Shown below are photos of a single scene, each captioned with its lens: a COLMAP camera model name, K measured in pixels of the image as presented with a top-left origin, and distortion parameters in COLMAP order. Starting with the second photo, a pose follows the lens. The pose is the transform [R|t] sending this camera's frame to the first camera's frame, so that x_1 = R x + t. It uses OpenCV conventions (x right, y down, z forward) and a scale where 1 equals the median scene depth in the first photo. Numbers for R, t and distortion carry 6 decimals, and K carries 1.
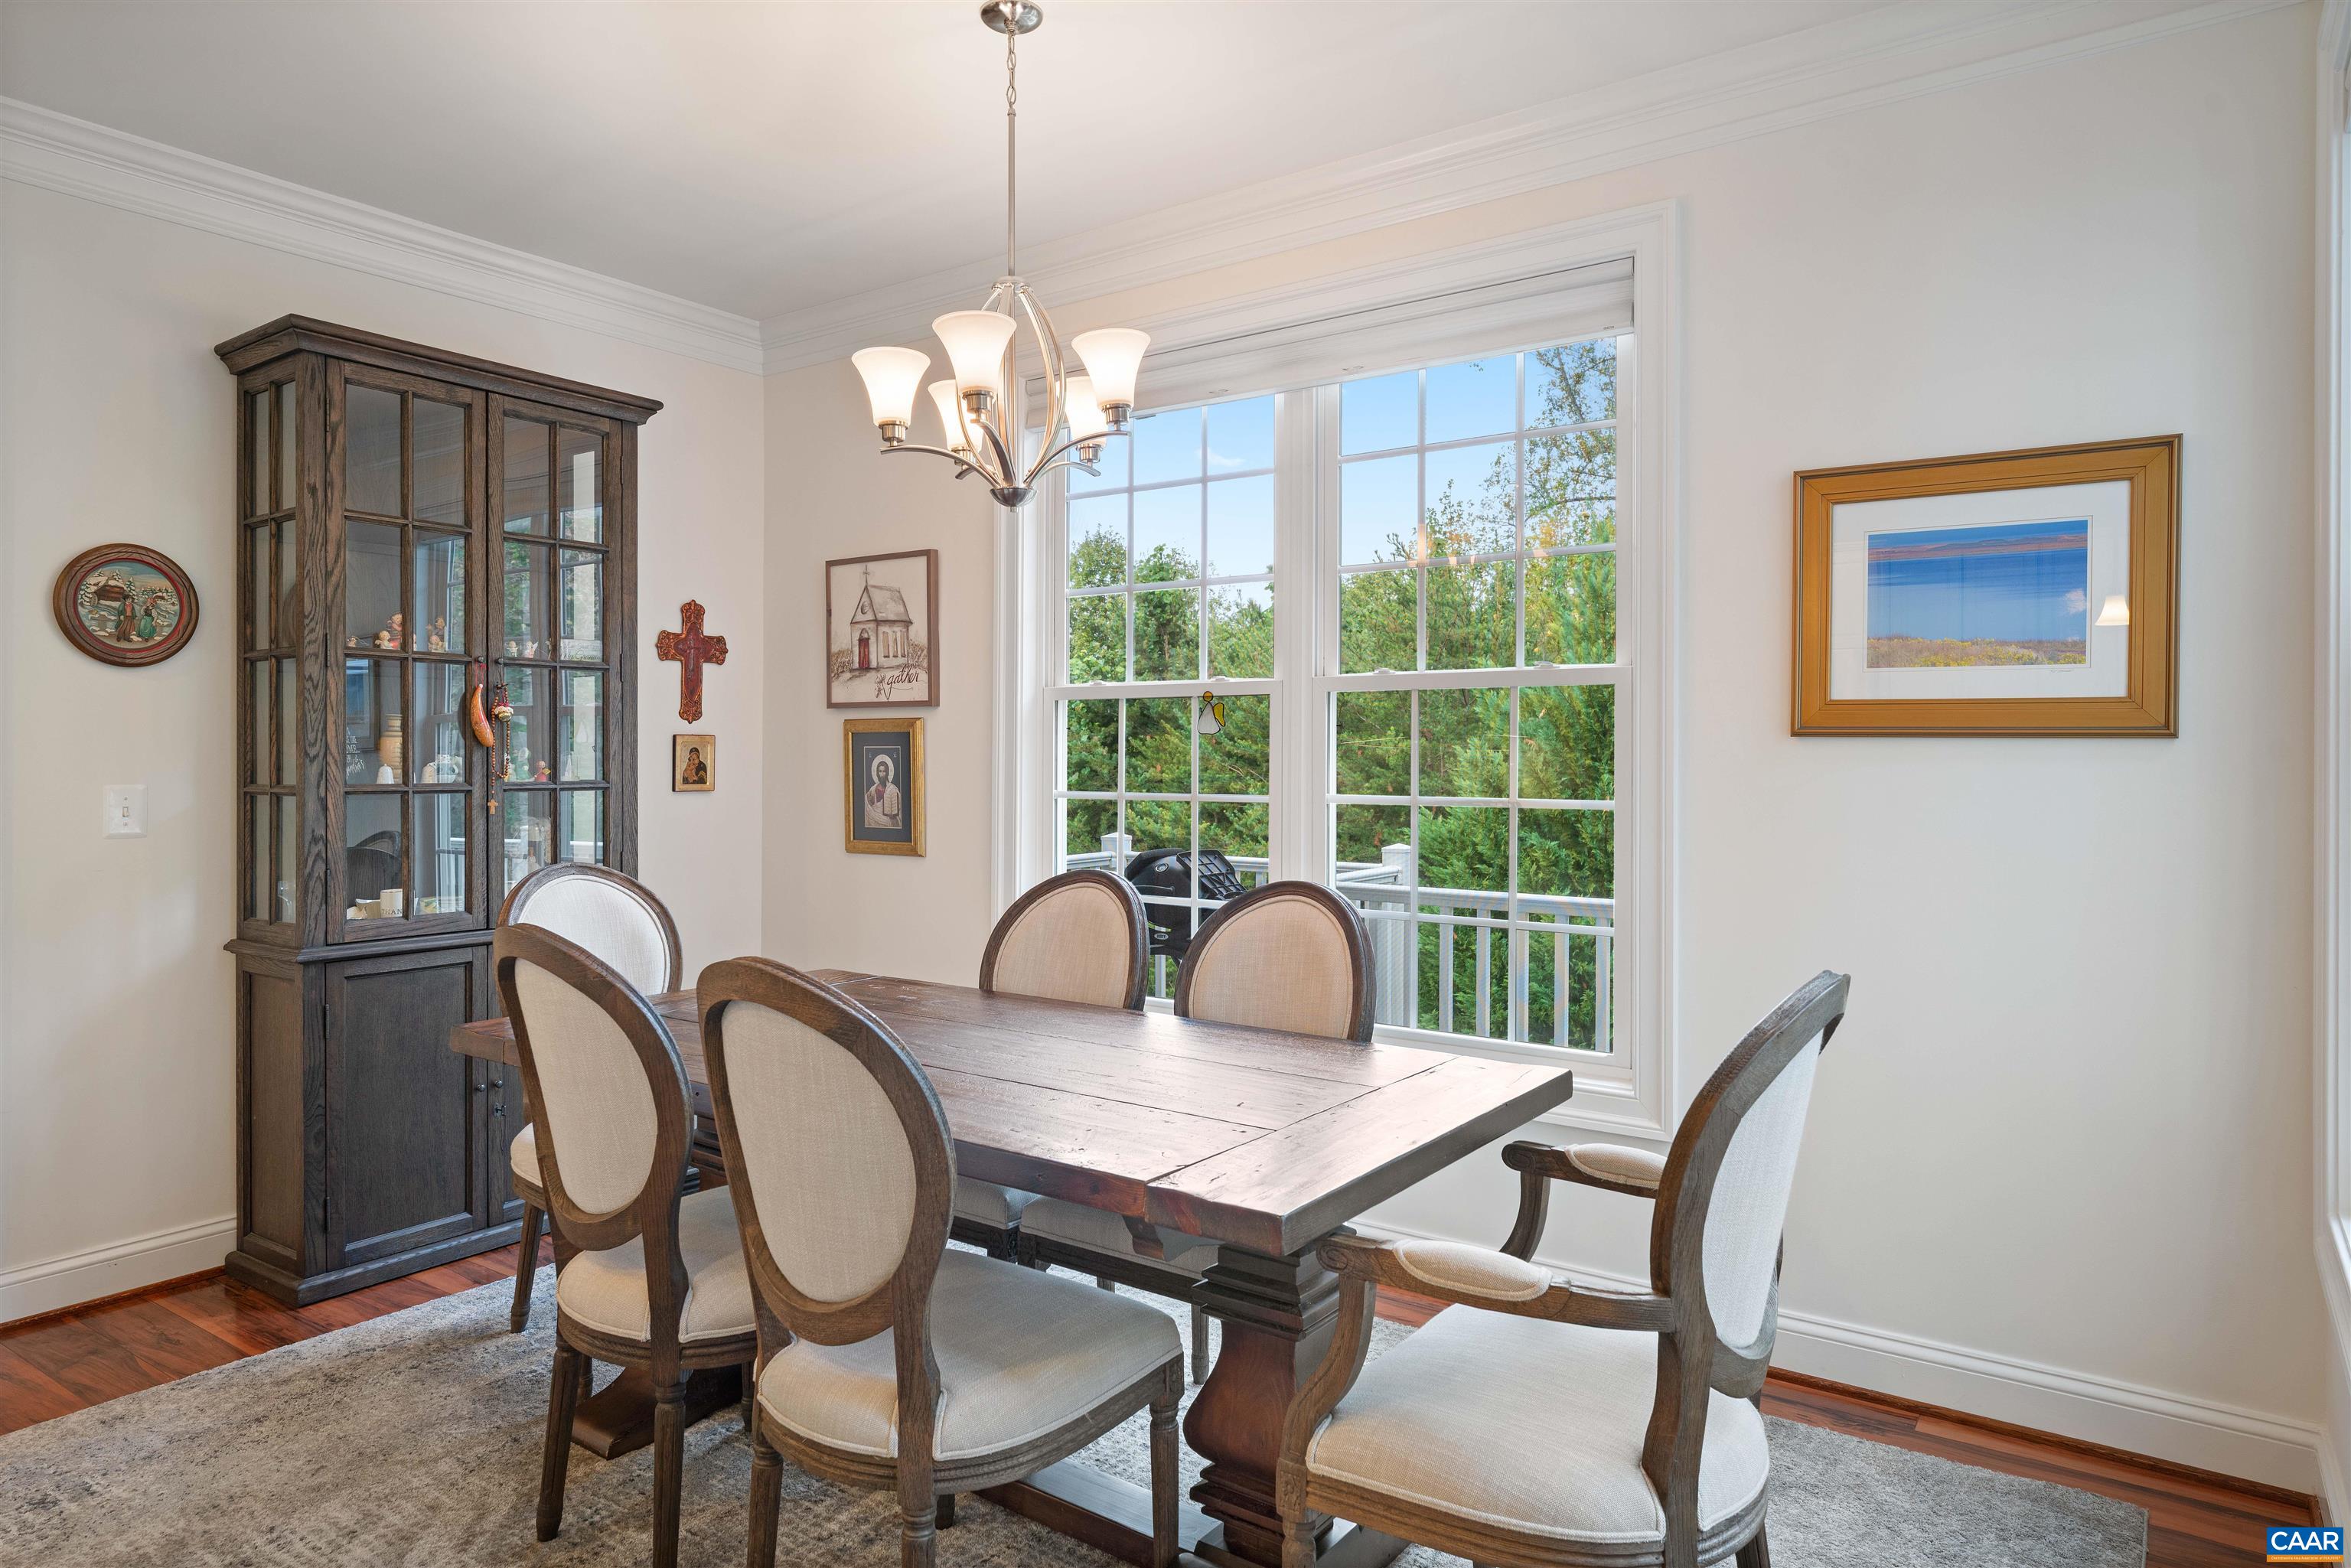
lens RADIAL K [[1410.4, 0, 1177.2], [0, 1410.4, 754.9], [0, 0, 1]] dist [-0.006107, 0.001287]
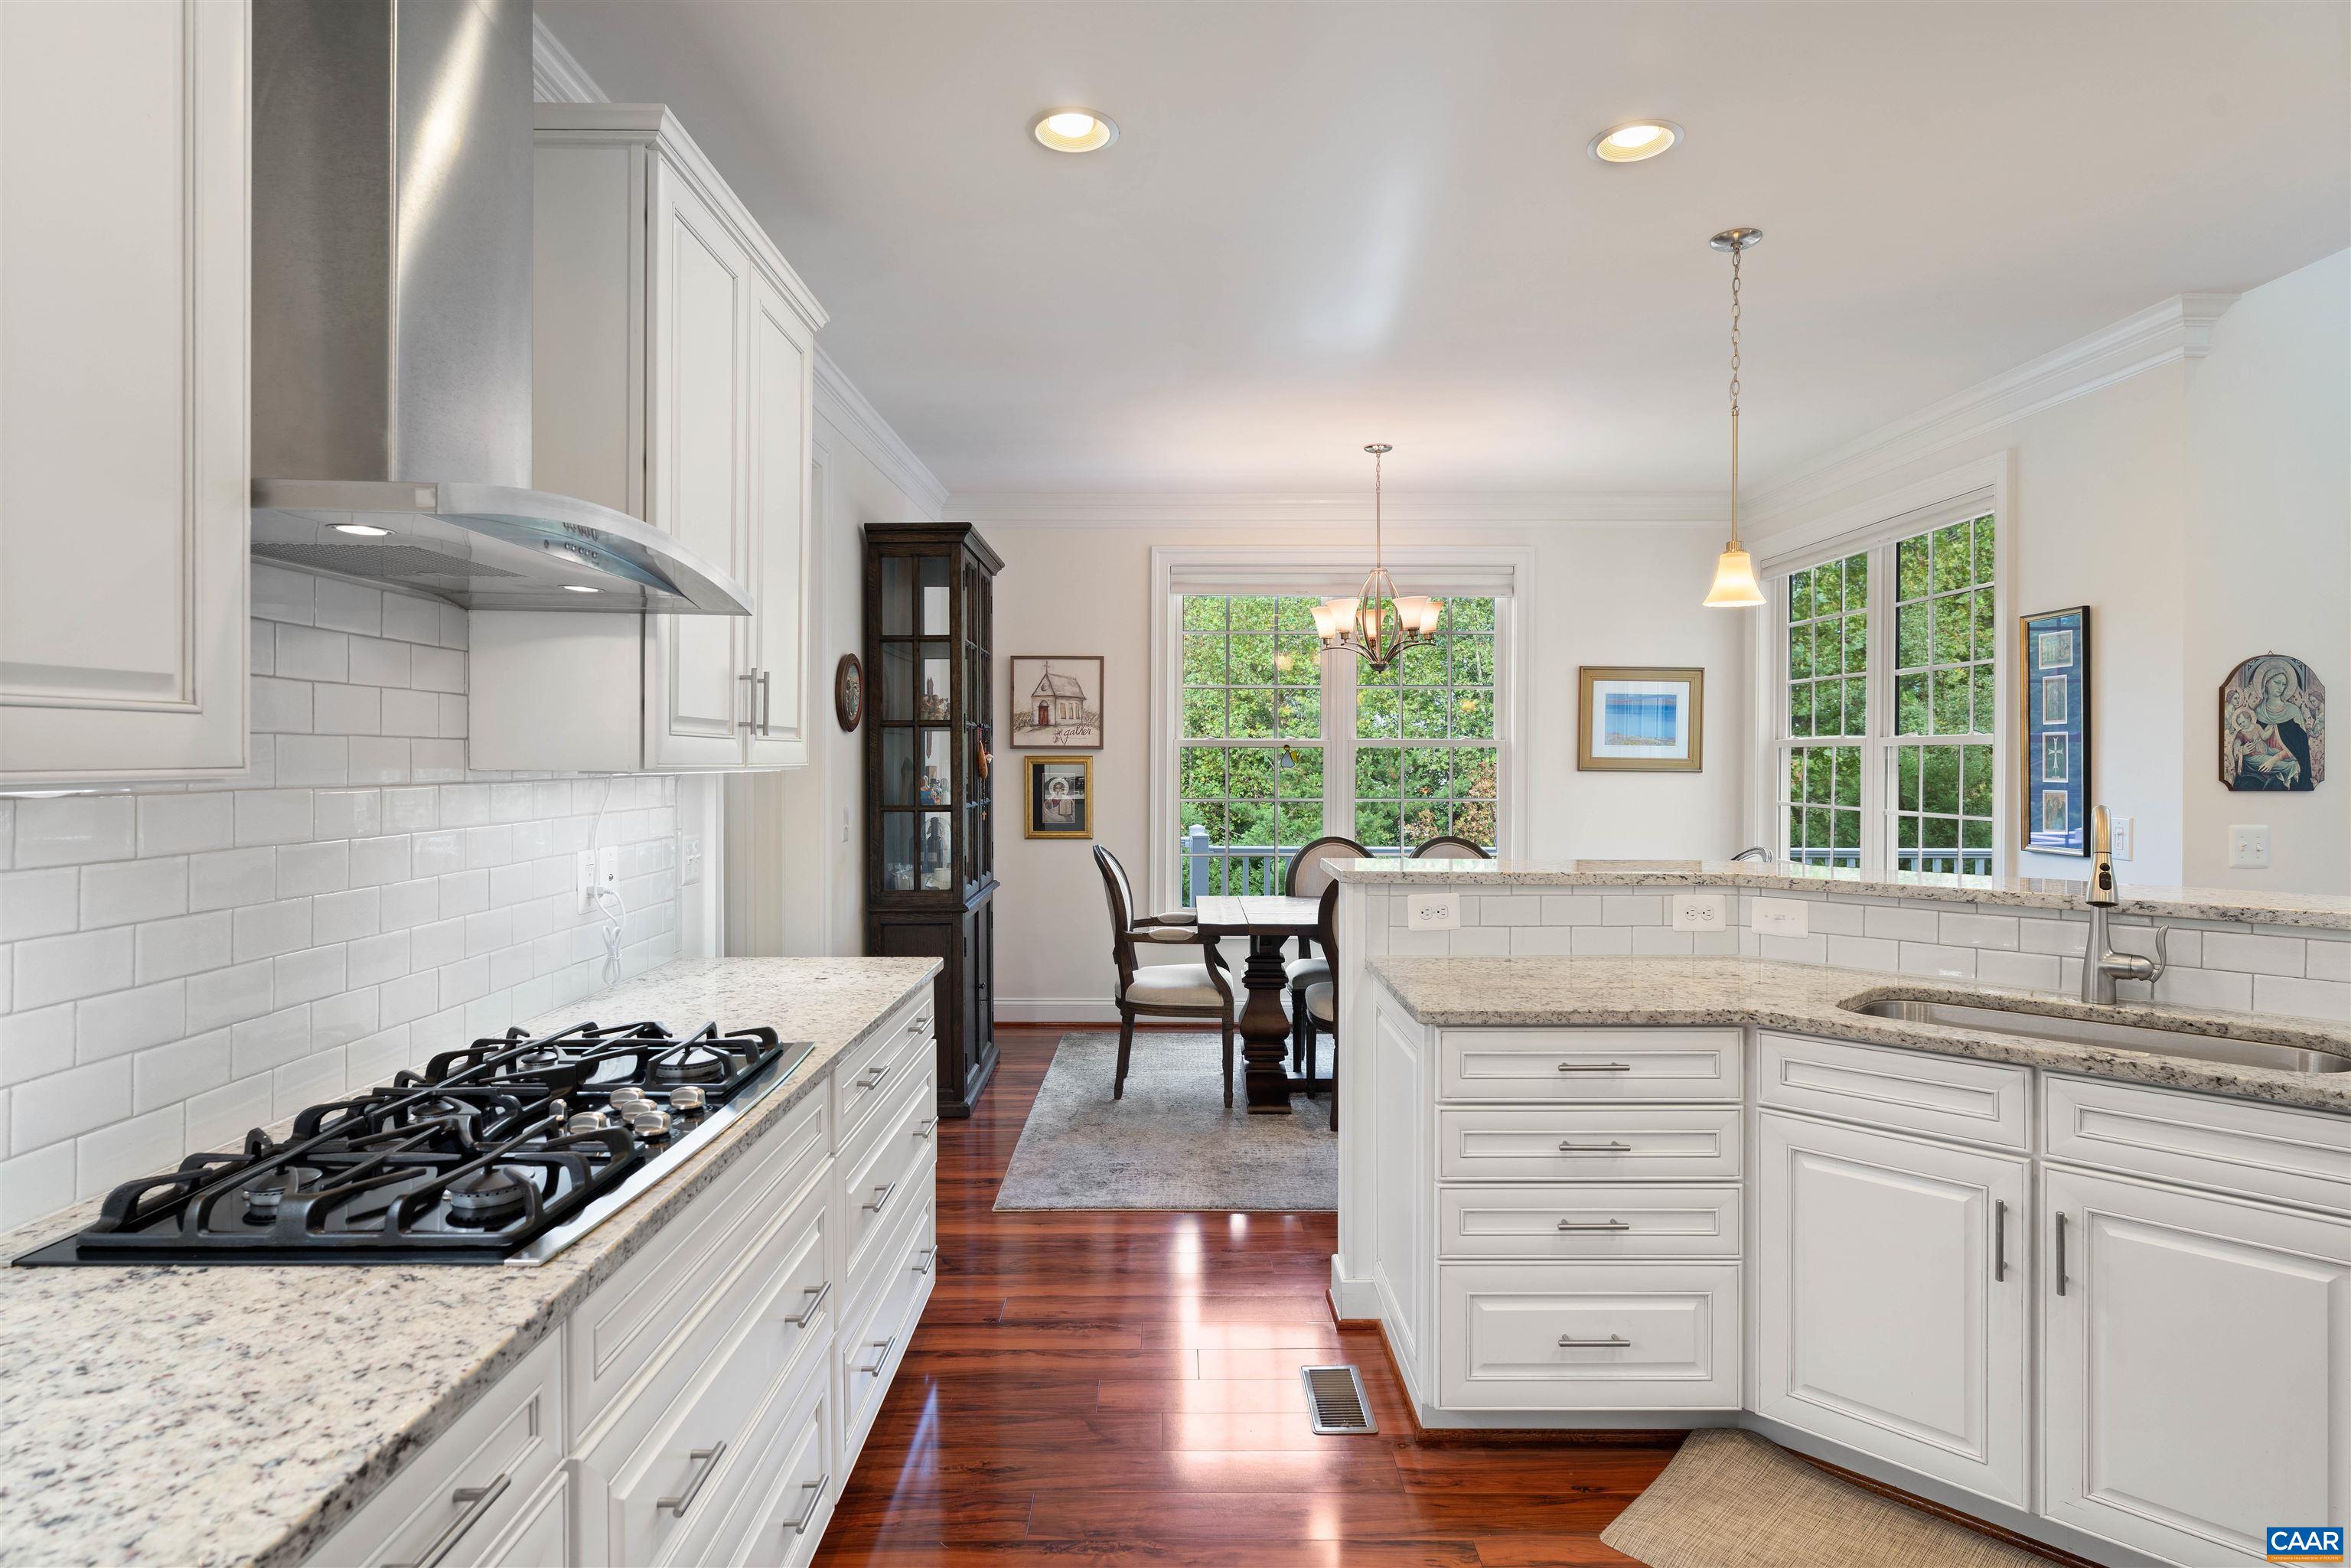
lens RADIAL K [[1209.9, 0, 1183.3], [0, 1209.9, 776.1], [0, 0, 1]] dist [0.004338, -0.000390]
pose [[0.811324, -0.010876, 0.584495, -1.071821], [-0.000624, 0.999810, 0.019471, -0.034818], [-0.584596, -0.016162, 0.811163, -0.266046]]
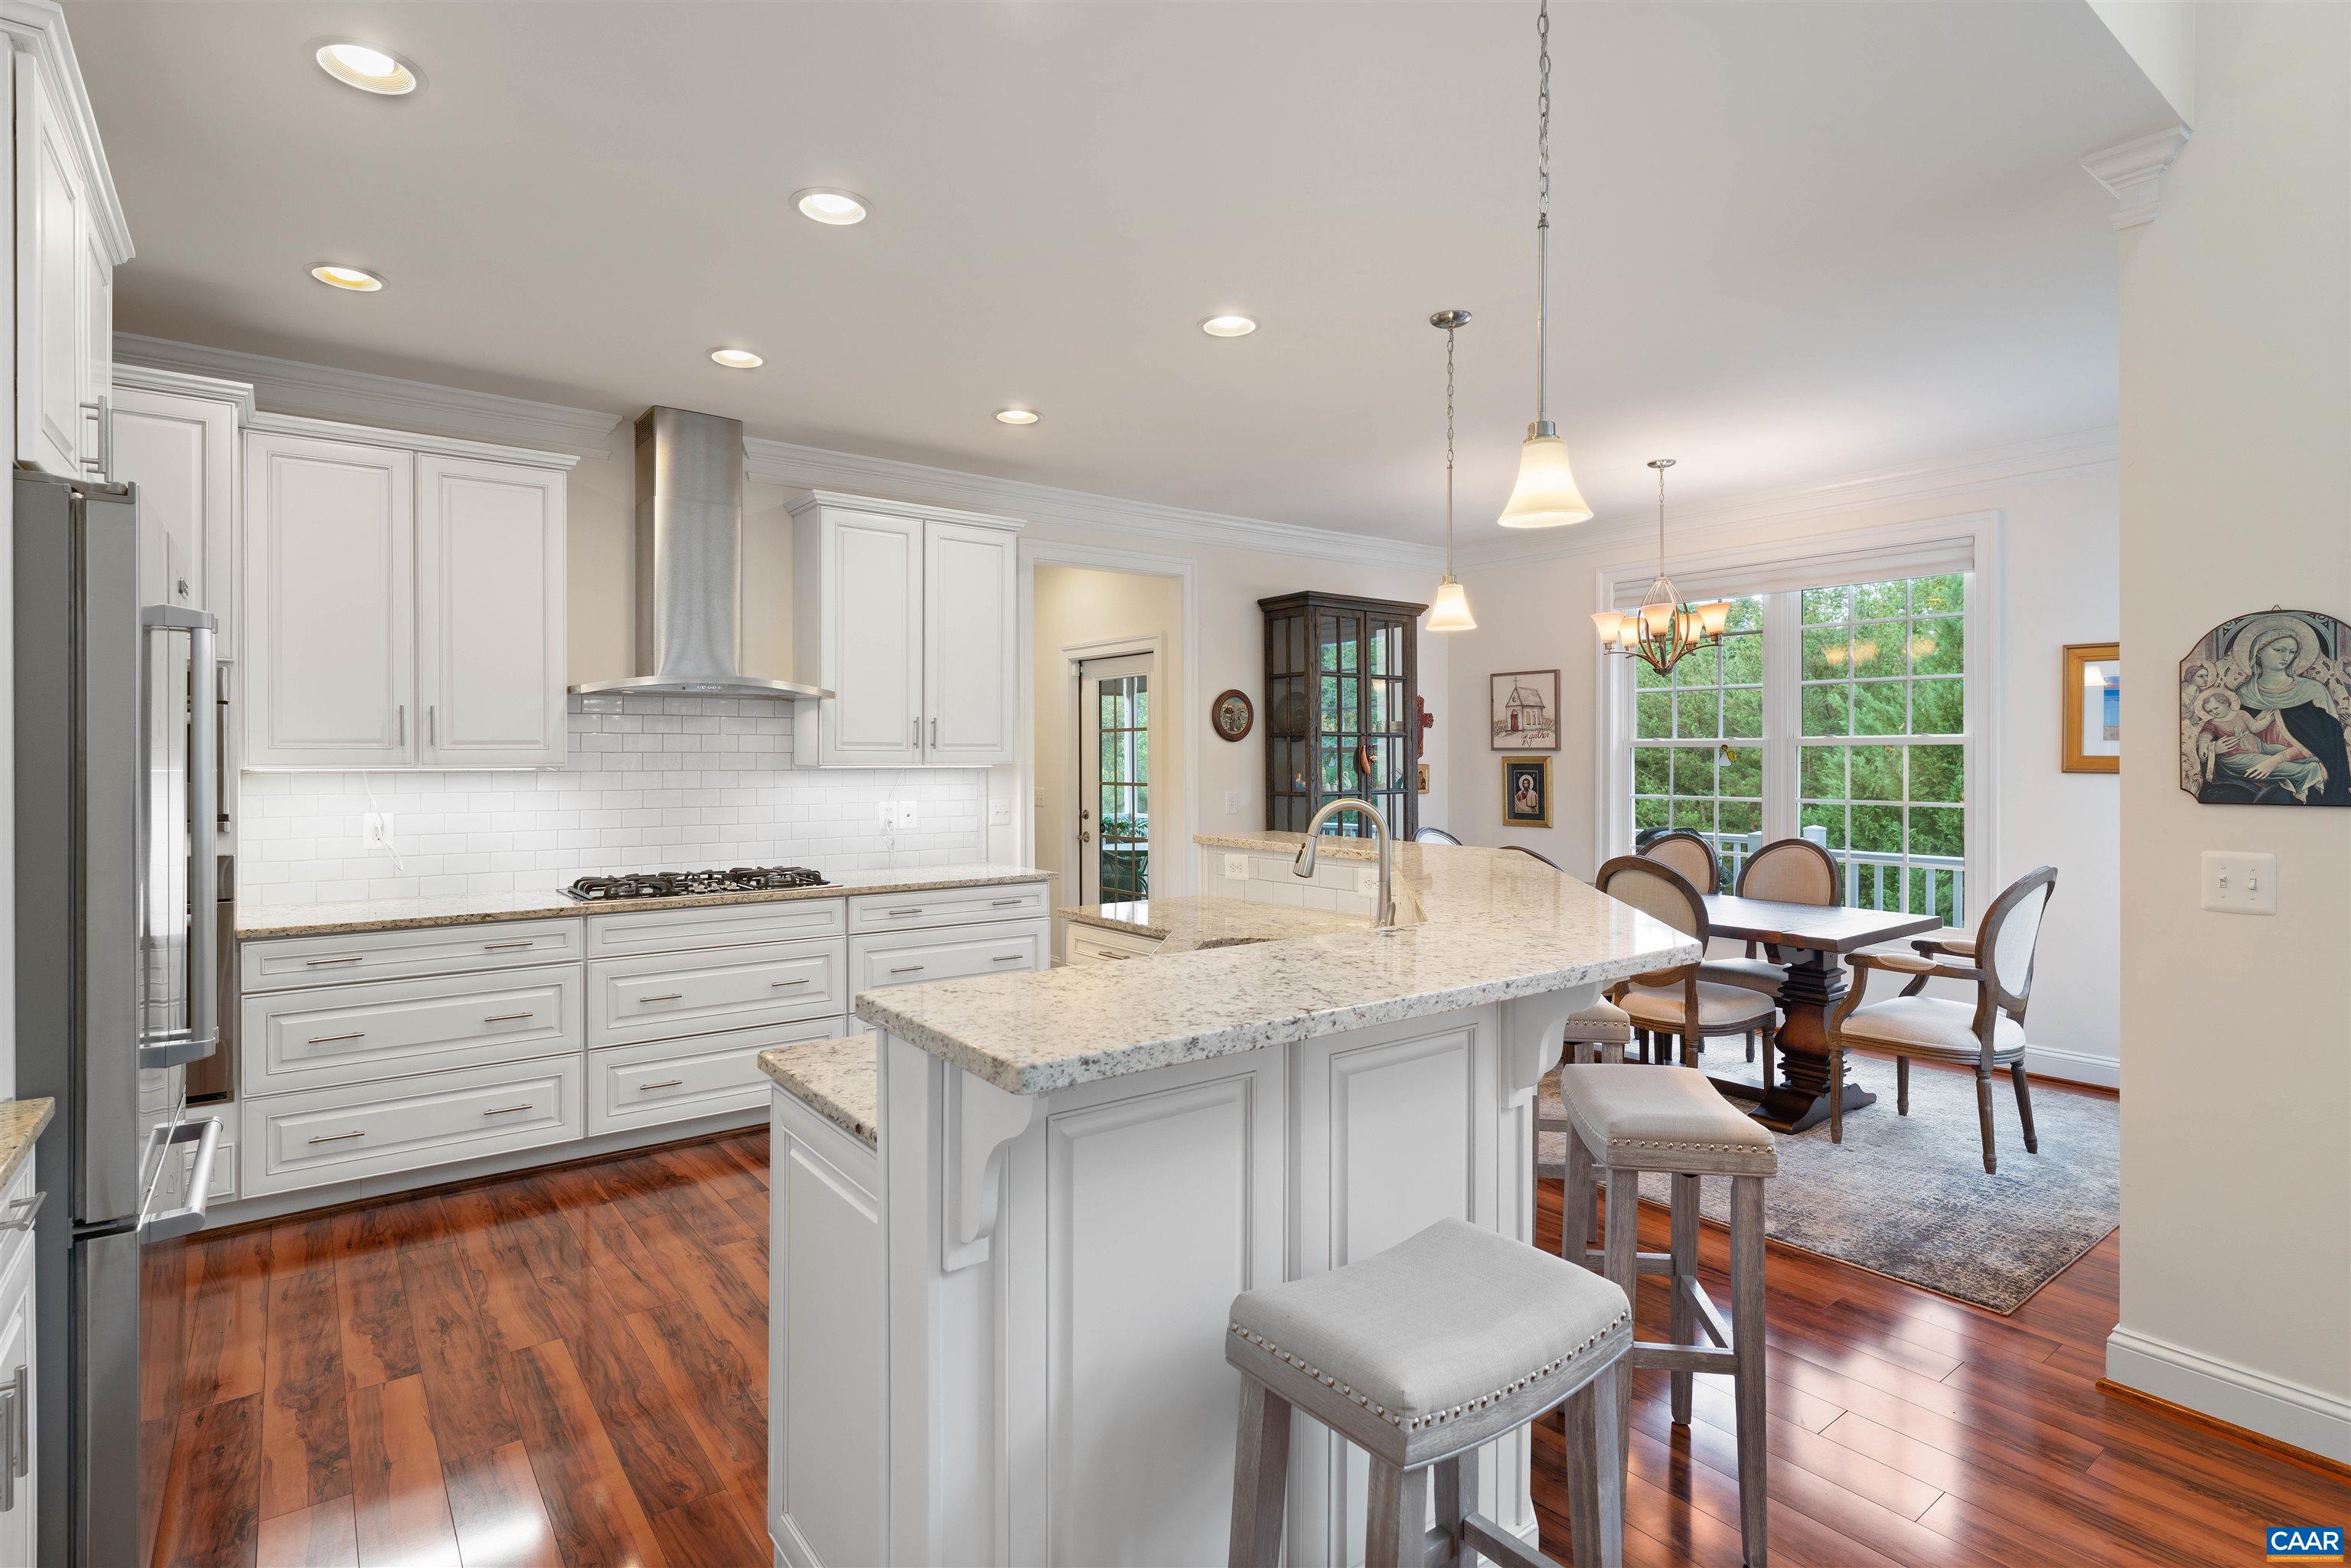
lens RADIAL K [[1153.5, 0, 1174.0], [0, 1153.5, 758.8], [0, 0, 1]] dist [-0.003904, 0.001450]
pose [[0.954088, -0.004149, -0.299499, -0.229310], [0.005549, 0.999977, 0.003826, -0.036457], [0.299476, -0.005313, 0.954089, -0.763118]]
